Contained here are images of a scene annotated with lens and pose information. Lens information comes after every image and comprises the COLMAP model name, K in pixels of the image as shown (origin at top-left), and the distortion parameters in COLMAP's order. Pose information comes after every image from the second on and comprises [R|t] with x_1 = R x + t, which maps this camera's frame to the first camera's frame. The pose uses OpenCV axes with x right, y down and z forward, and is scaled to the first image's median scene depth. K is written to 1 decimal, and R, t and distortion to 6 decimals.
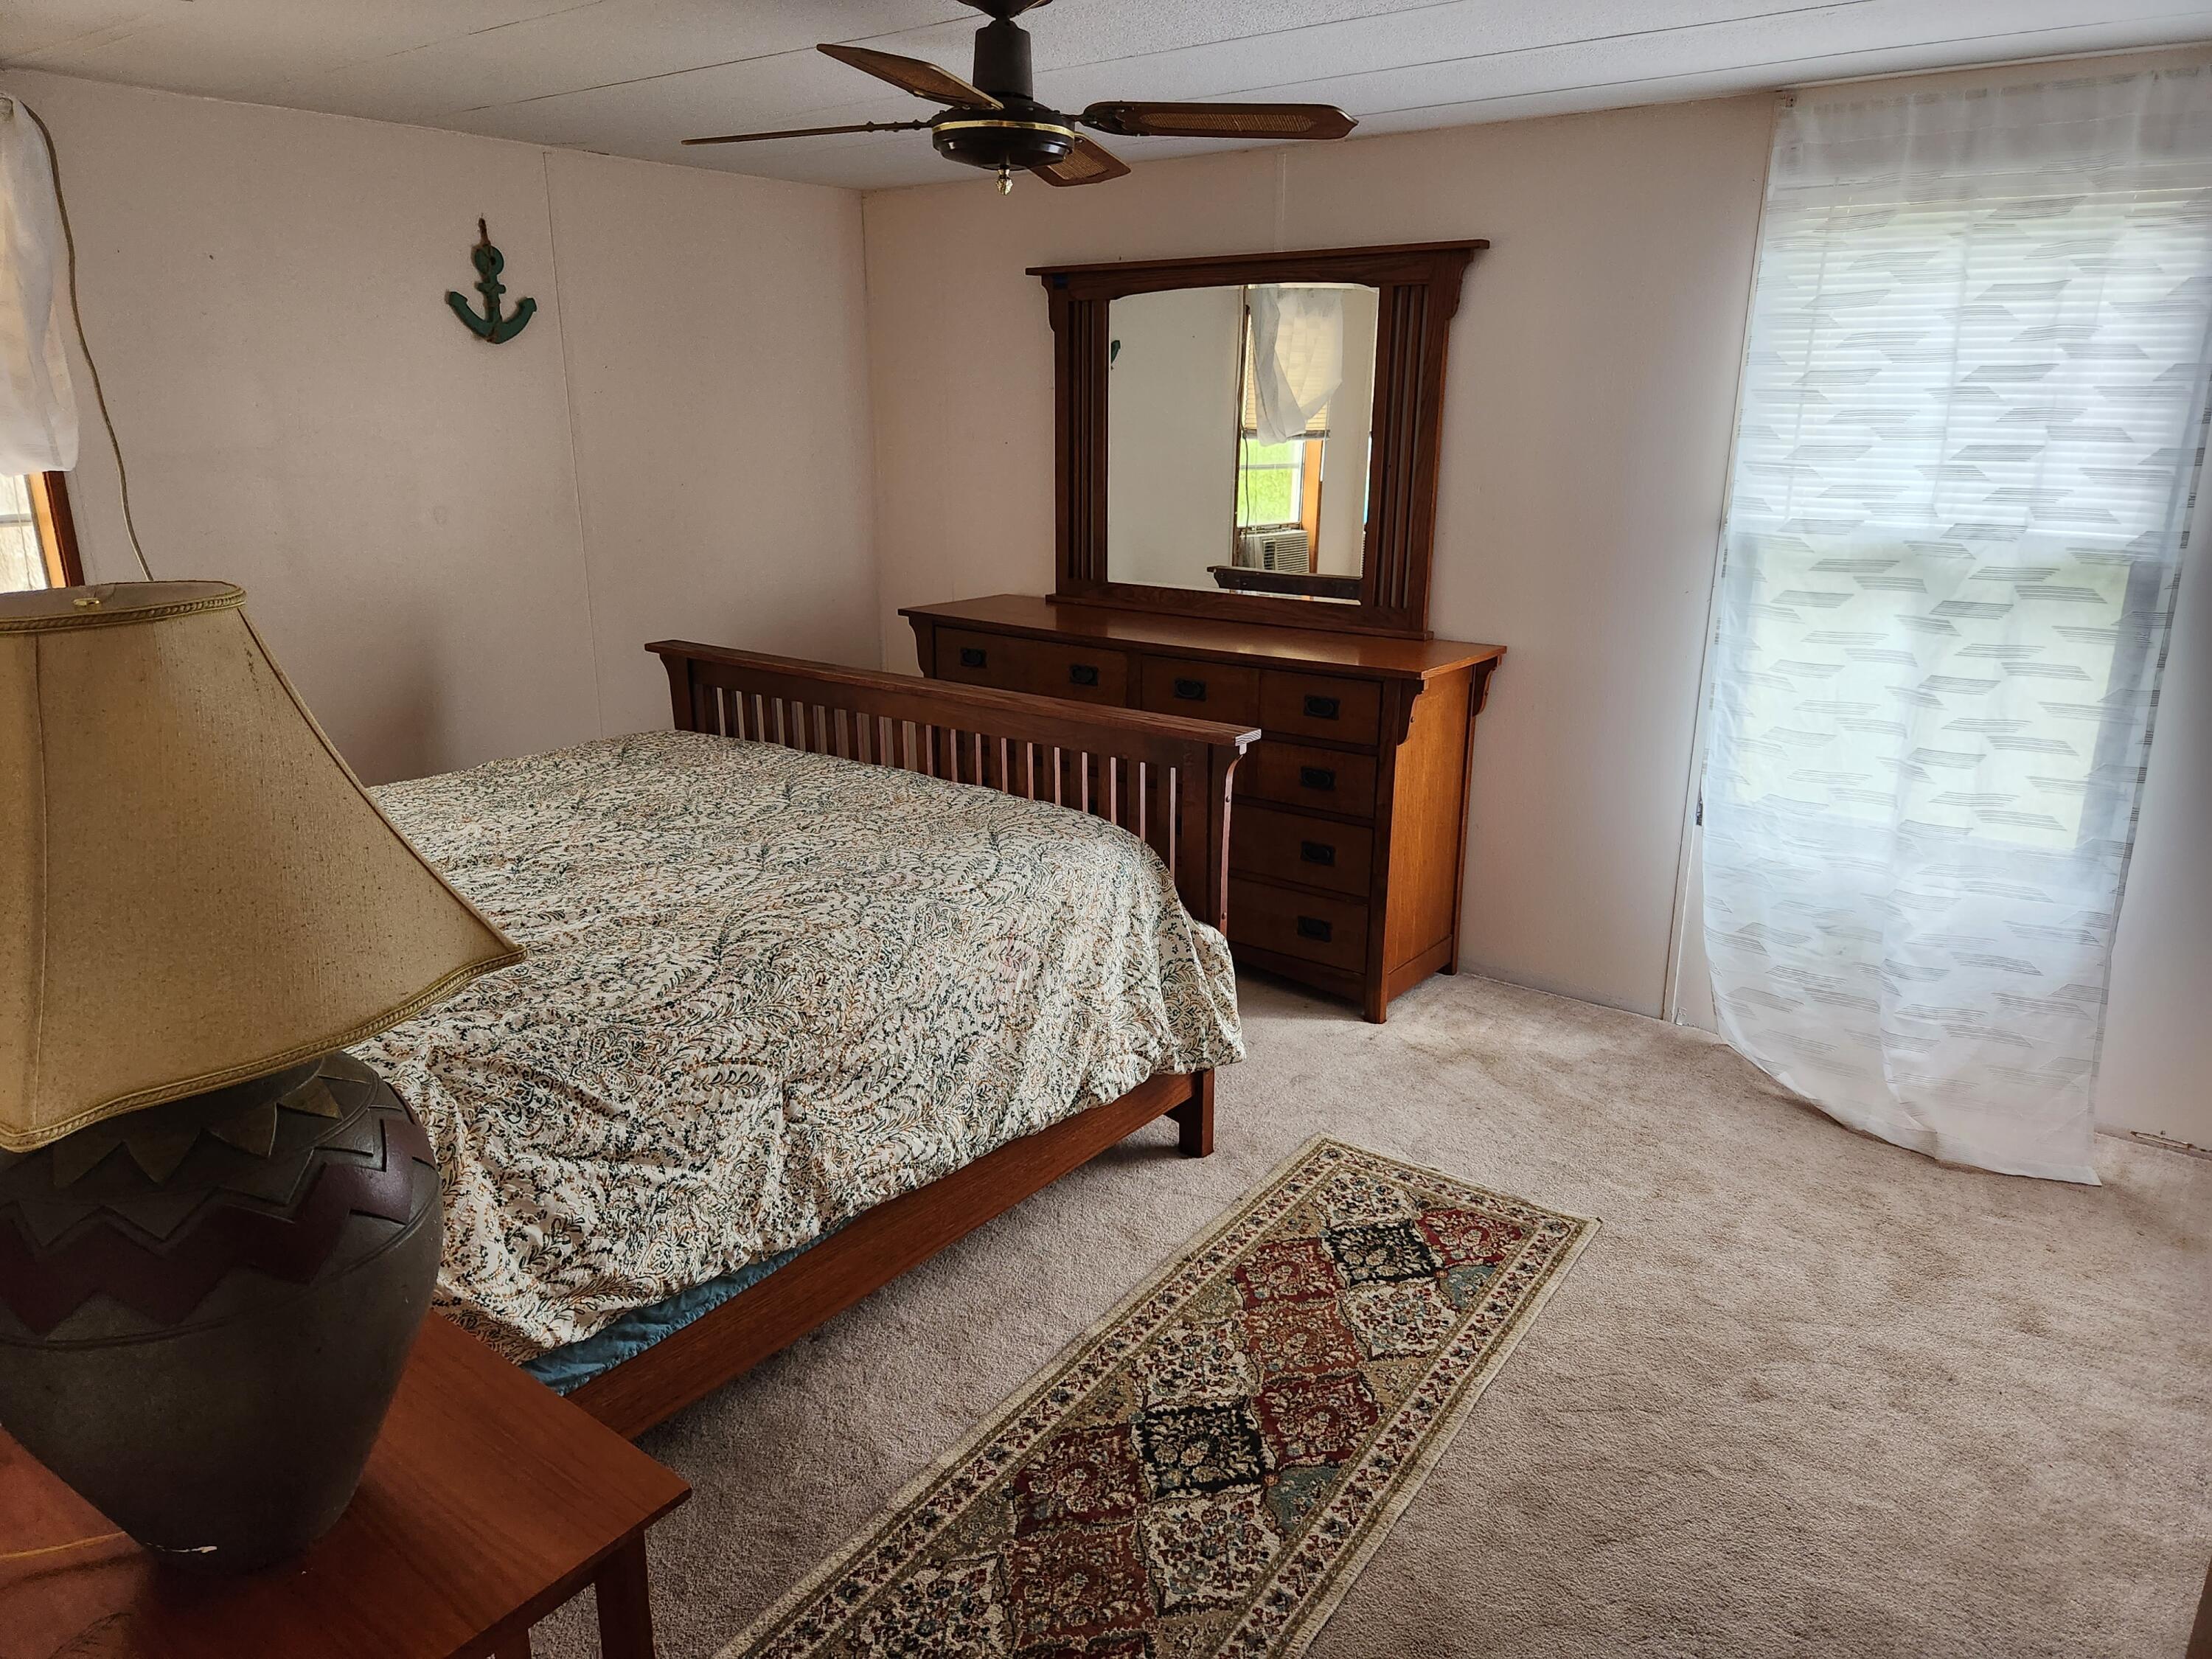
lens RADIAL K [[1476.6, 0, 1098.6], [0, 1476.6, 832.7], [0, 0, 1]] dist [0.064928, -0.054199]
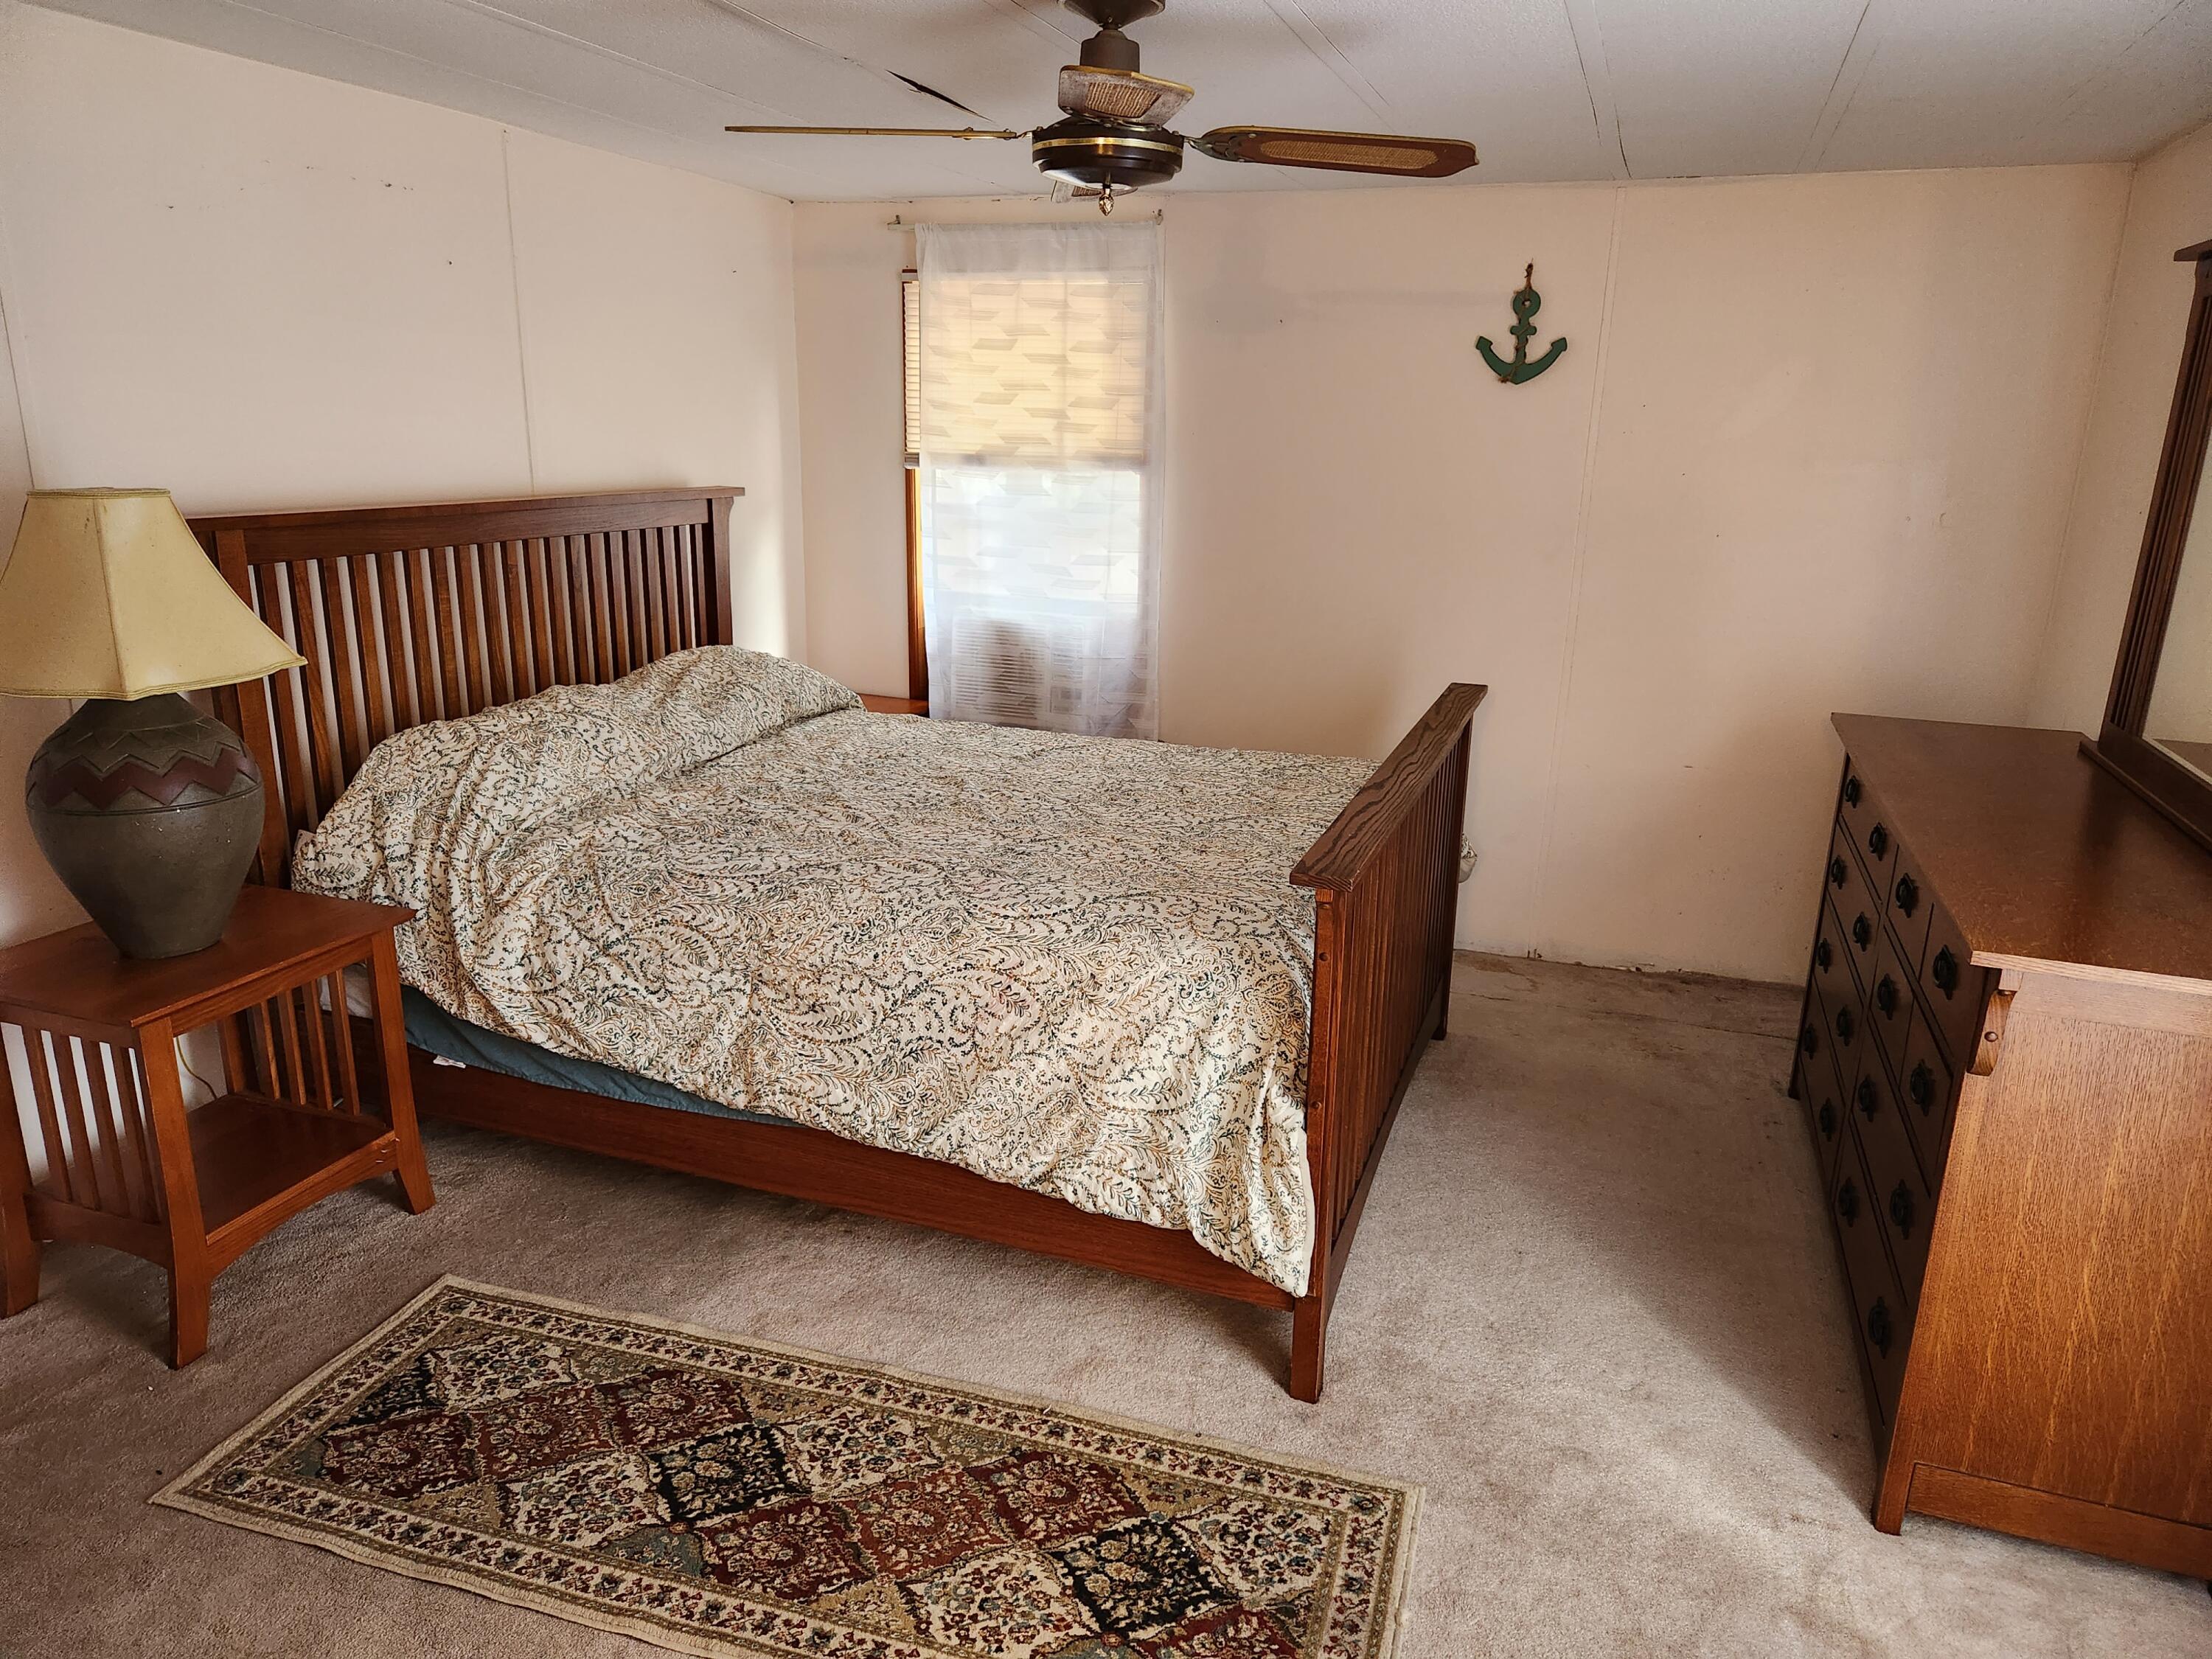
lens RADIAL K [[1476.6, 0, 1102.4], [0, 1476.6, 825.1], [0, 0, 1]] dist [0.064928, -0.054199]
pose [[0.309437, 0.259584, -0.914803, 0.890007], [-0.289675, 0.942028, 0.169325, -0.222214], [0.905725, 0.212601, 0.366694, 0.724802]]
